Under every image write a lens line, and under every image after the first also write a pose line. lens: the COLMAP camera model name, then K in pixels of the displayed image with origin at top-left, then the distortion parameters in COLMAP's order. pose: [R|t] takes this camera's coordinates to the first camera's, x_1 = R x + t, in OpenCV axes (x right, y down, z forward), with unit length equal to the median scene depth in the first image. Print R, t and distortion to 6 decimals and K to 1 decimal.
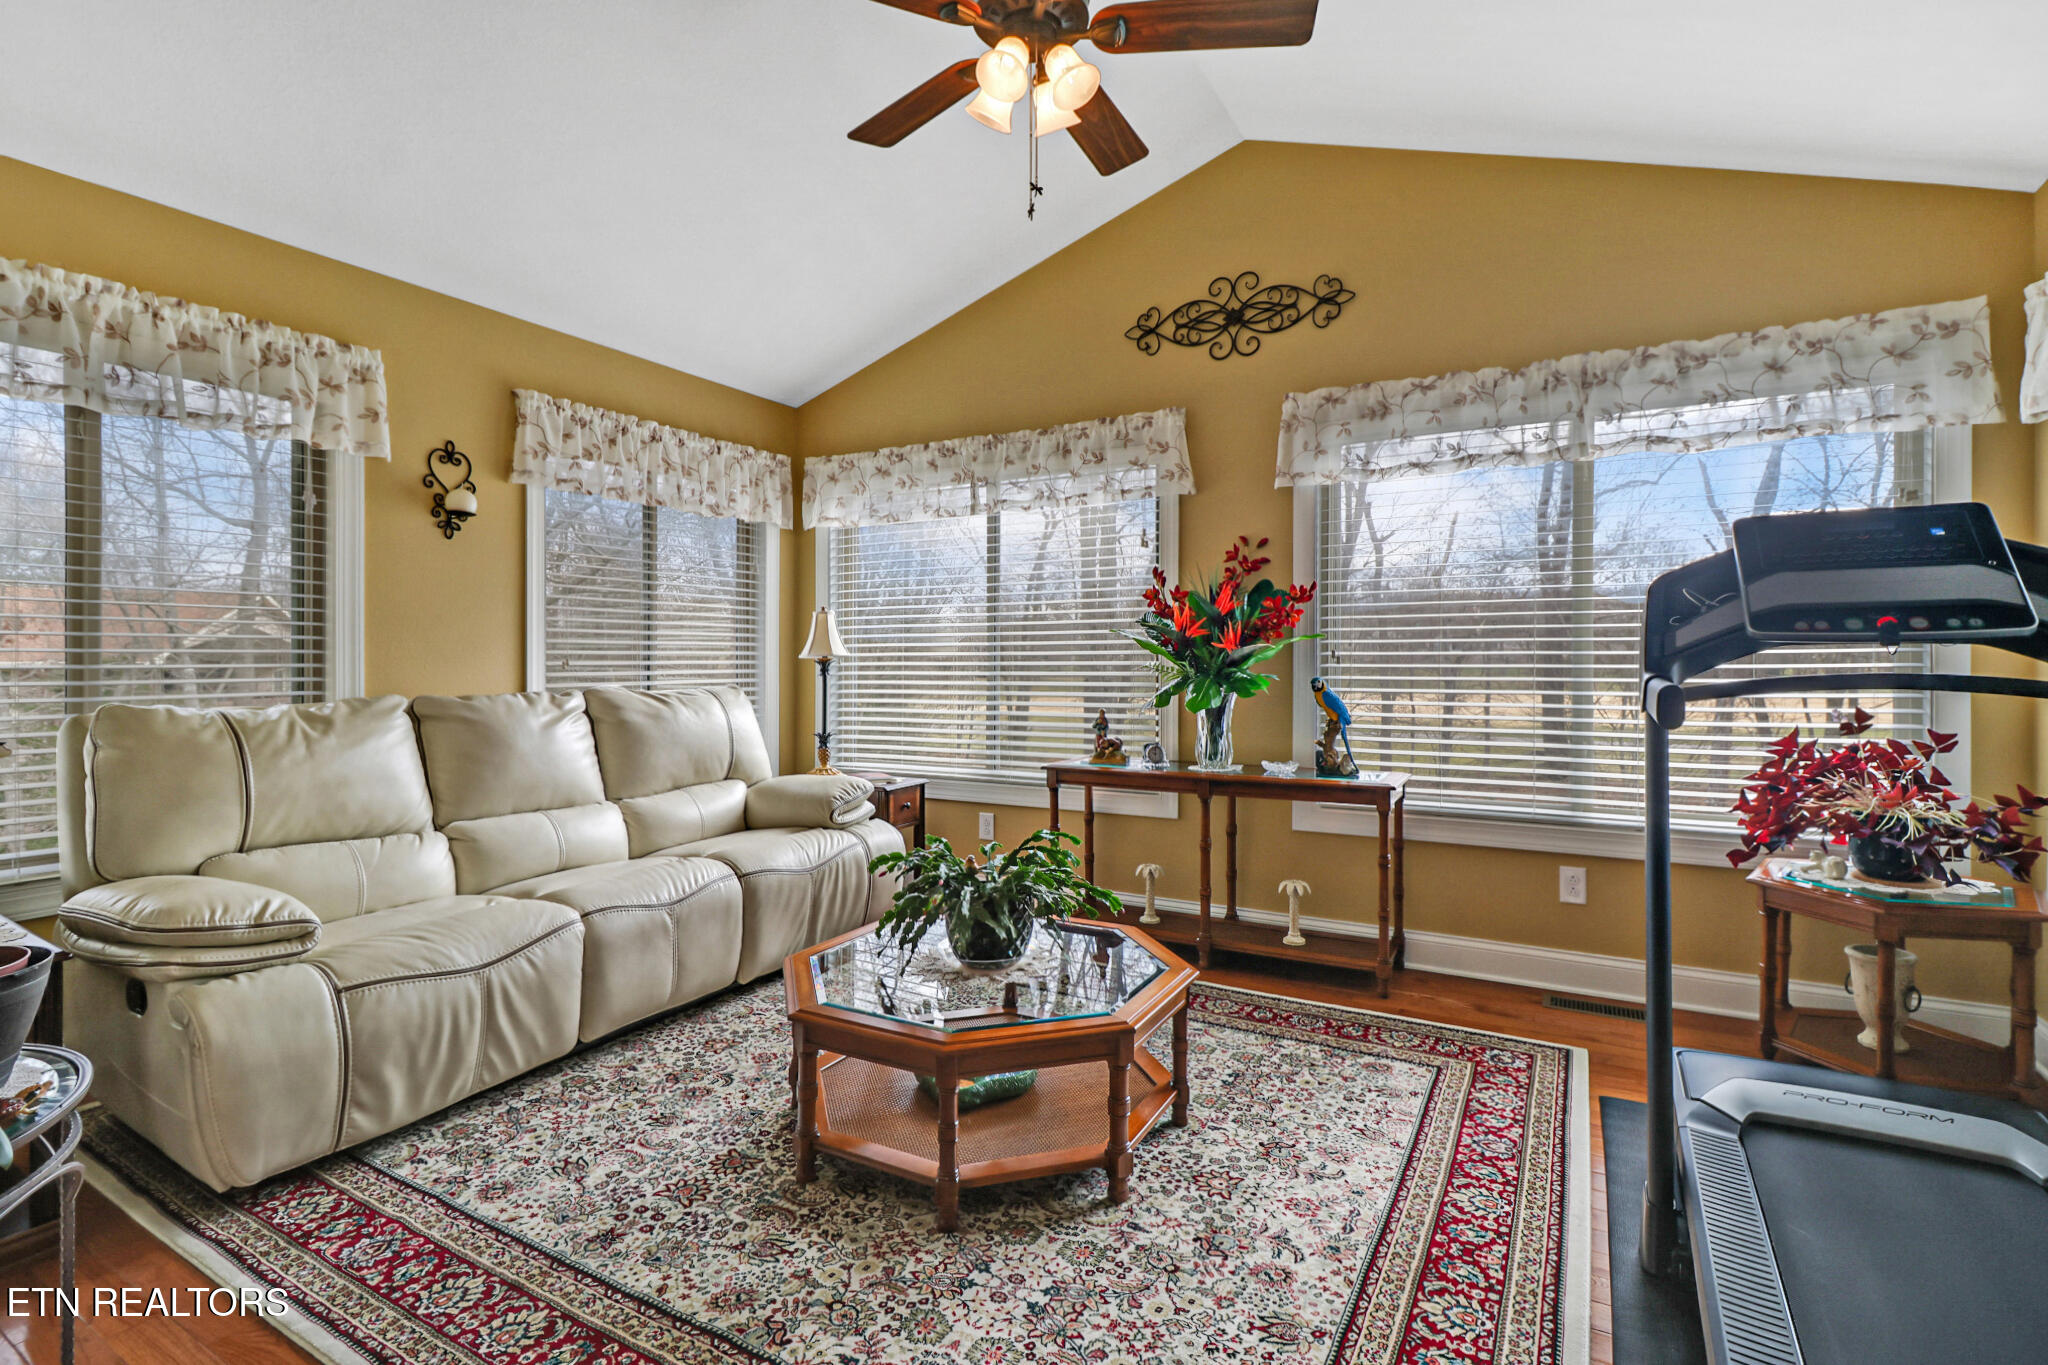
lens RADIAL K [[947.1, 0, 1021.7], [0, 947.1, 653.5], [0, 0, 1]] dist [0.010345, -0.000356]
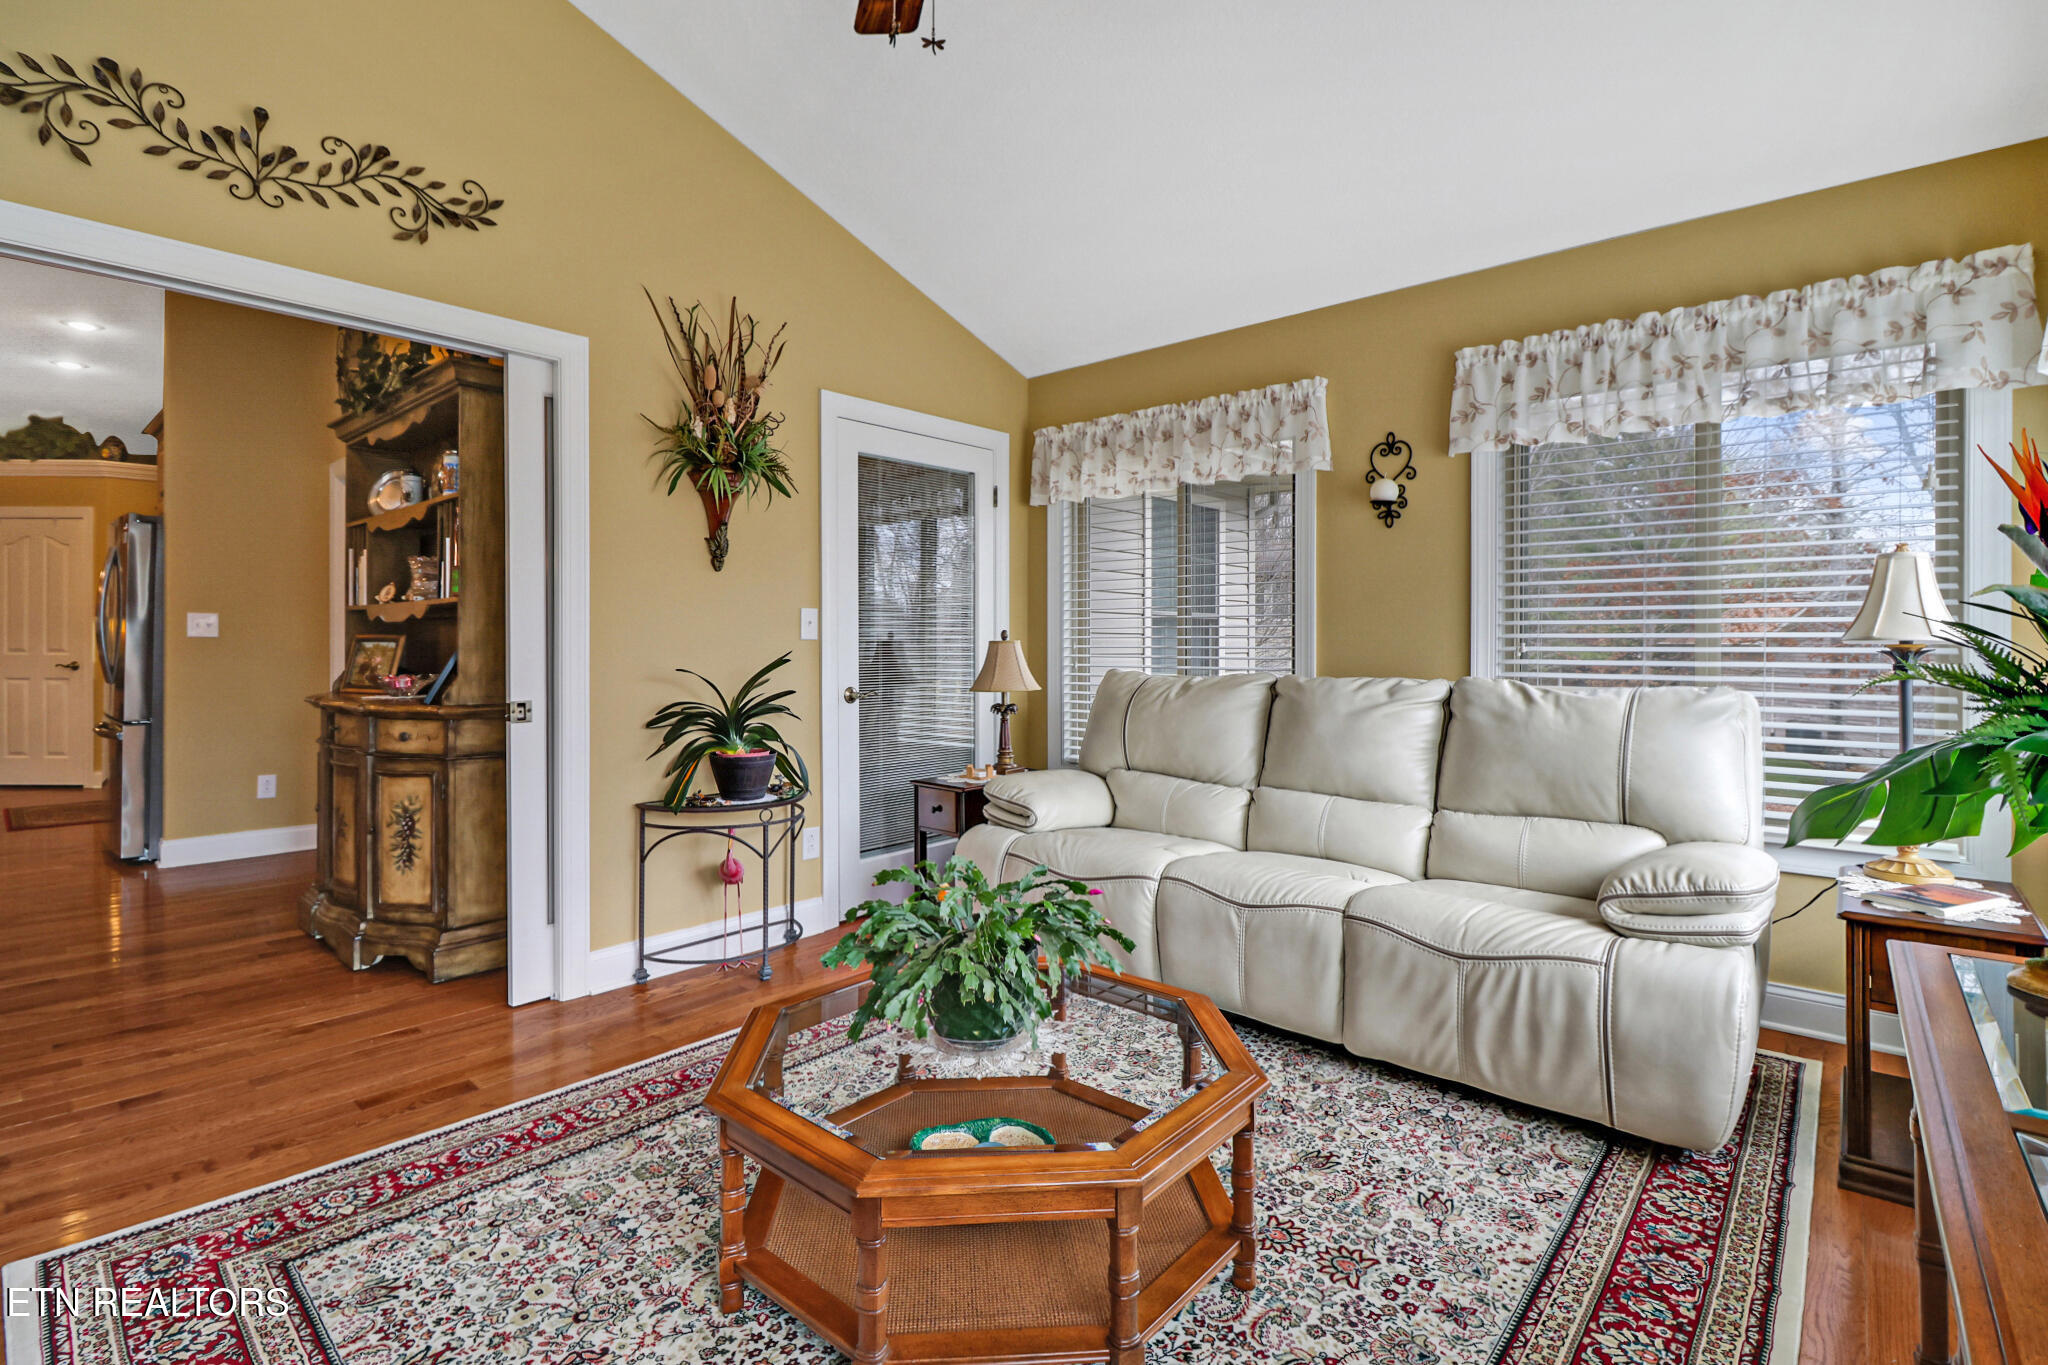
lens RADIAL K [[943.9, 0, 1031.1], [0, 943.9, 646.9], [0, 0, 1]] dist [0.002296, -0.008712]
pose [[-0.186007, 0.006760, -0.982525, 0.567277], [0.005757, 0.999967, 0.005790, 0.002240], [0.982532, -0.004580, -0.186039, 0.944381]]
